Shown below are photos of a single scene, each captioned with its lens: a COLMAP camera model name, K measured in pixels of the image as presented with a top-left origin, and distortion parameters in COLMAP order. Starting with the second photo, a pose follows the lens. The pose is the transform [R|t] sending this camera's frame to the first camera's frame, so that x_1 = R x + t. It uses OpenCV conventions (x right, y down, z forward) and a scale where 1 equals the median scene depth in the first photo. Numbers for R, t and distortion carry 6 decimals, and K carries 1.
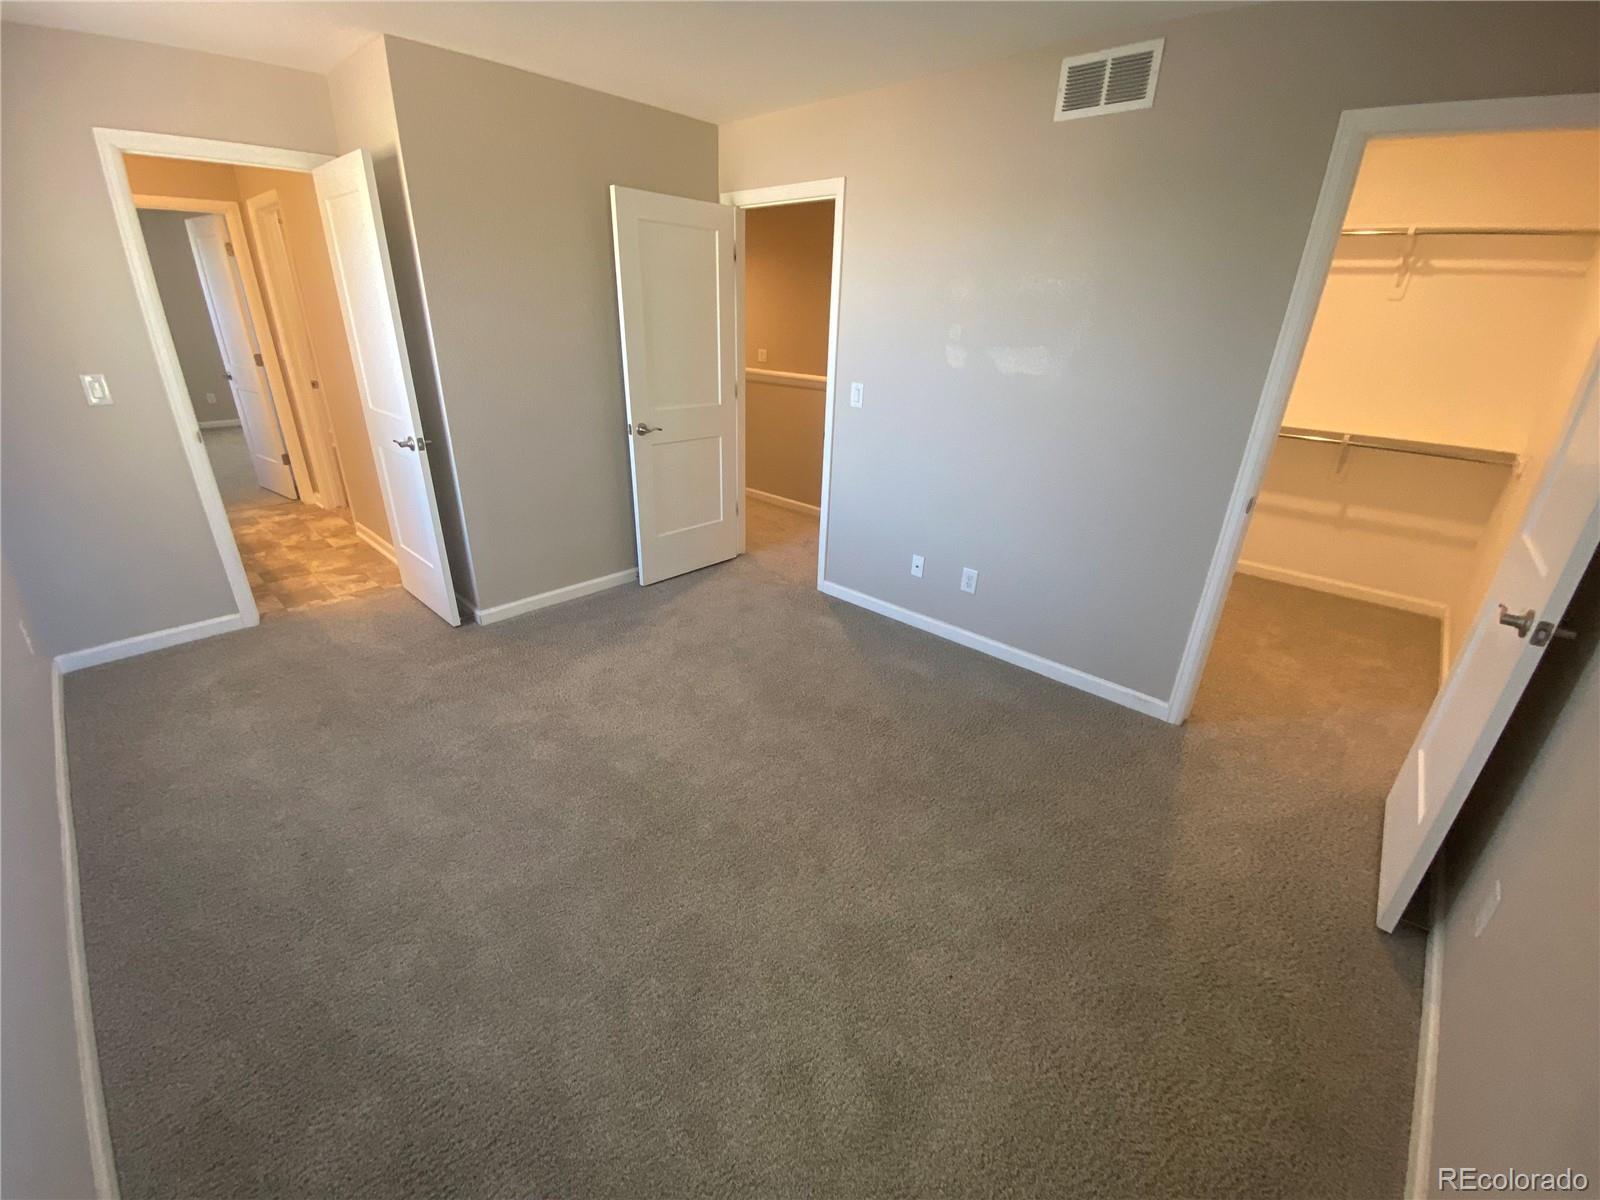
lens RADIAL K [[636.4, 0, 800.0], [0, 636.4, 600.0], [0, 0, 1]] dist [-0.021866, -0.000104]
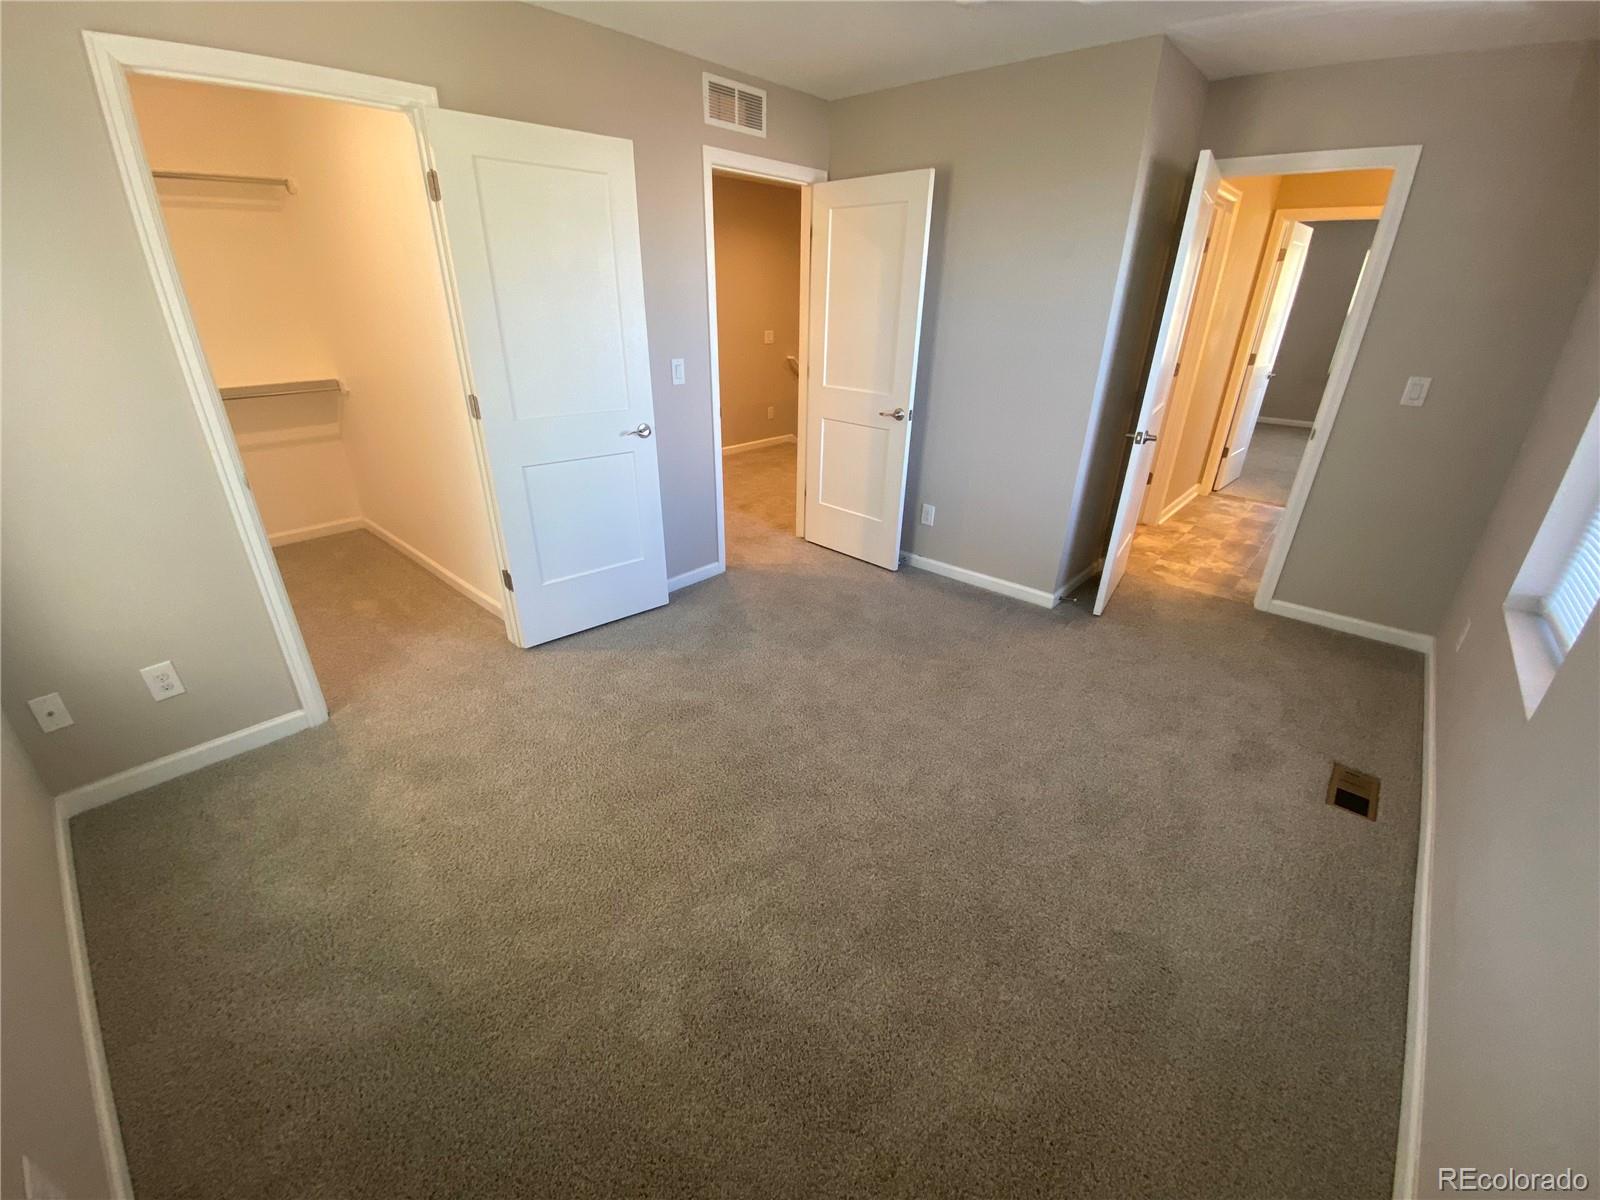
lens RADIAL K [[649.8, 0, 800.0], [0, 649.8, 600.0], [0, 0, 1]] dist [-0.011913, -0.000041]
pose [[-0.004628, -0.453675, 0.891155, -1.704119], [0.396224, 0.817392, 0.418181, -0.681006], [-0.918142, 0.355033, 0.175974, 1.400262]]
